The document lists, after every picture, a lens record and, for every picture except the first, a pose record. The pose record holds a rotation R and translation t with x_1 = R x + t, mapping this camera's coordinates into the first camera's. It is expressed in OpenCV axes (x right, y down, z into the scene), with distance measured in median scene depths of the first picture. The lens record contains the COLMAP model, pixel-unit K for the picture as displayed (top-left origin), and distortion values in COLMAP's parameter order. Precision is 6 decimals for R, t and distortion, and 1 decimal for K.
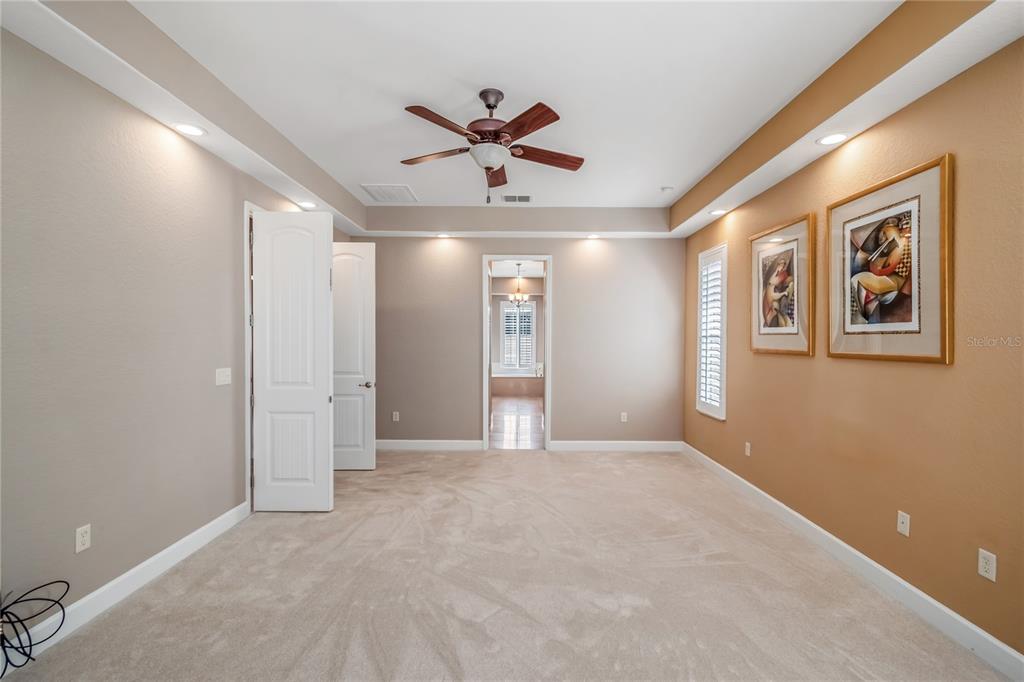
lens RADIAL K [[462.0, 0, 513.6], [0, 462.0, 339.5], [0, 0, 1]] dist [0.006882, 0.000733]
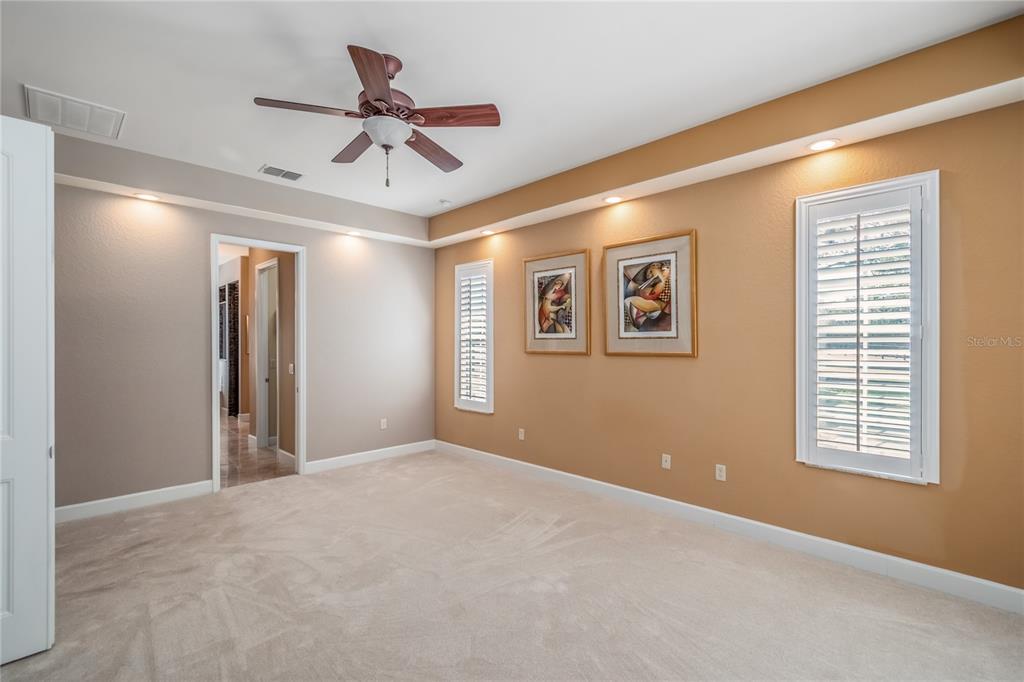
lens RADIAL K [[462.0, 0, 514.8], [0, 462.0, 339.9], [0, 0, 1]] dist [0.006882, 0.000733]
pose [[0.704313, -0.002260, 0.709886, -0.413190], [0.007729, 0.999960, -0.004485, -0.003512], [-0.709848, 0.008645, 0.704302, 0.187705]]
